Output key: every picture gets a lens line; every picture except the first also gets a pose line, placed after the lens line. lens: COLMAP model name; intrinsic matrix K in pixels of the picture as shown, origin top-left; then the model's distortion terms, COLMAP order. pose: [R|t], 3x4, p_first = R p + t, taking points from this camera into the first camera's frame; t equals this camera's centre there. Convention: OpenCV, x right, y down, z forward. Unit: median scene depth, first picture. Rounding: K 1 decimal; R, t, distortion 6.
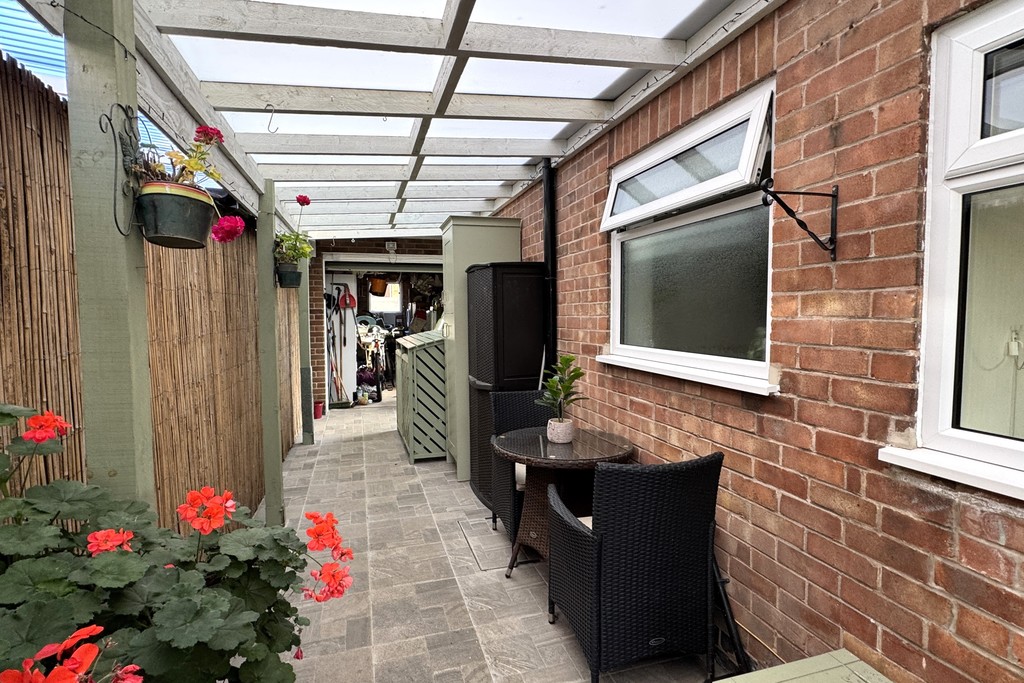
lens RADIAL K [[479.9, 0, 512.0], [0, 479.9, 340.5], [0, 0, 1]] dist [-0.001967, 0.000880]
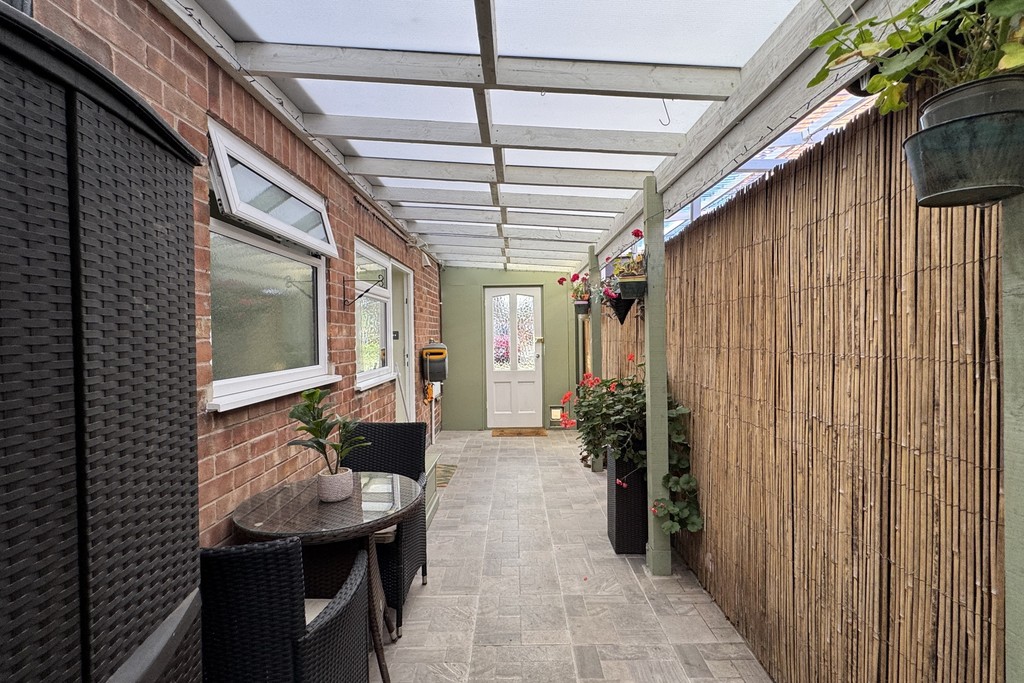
lens RADIAL K [[479.9, 0, 512.1], [0, 479.9, 342.7], [0, 0, 1]] dist [-0.001967, 0.000880]
pose [[-0.948351, 0.010238, 0.317059, -0.411181], [0.035249, 0.996691, 0.073248, -0.085590], [-0.315260, 0.080641, -0.945573, 1.594537]]
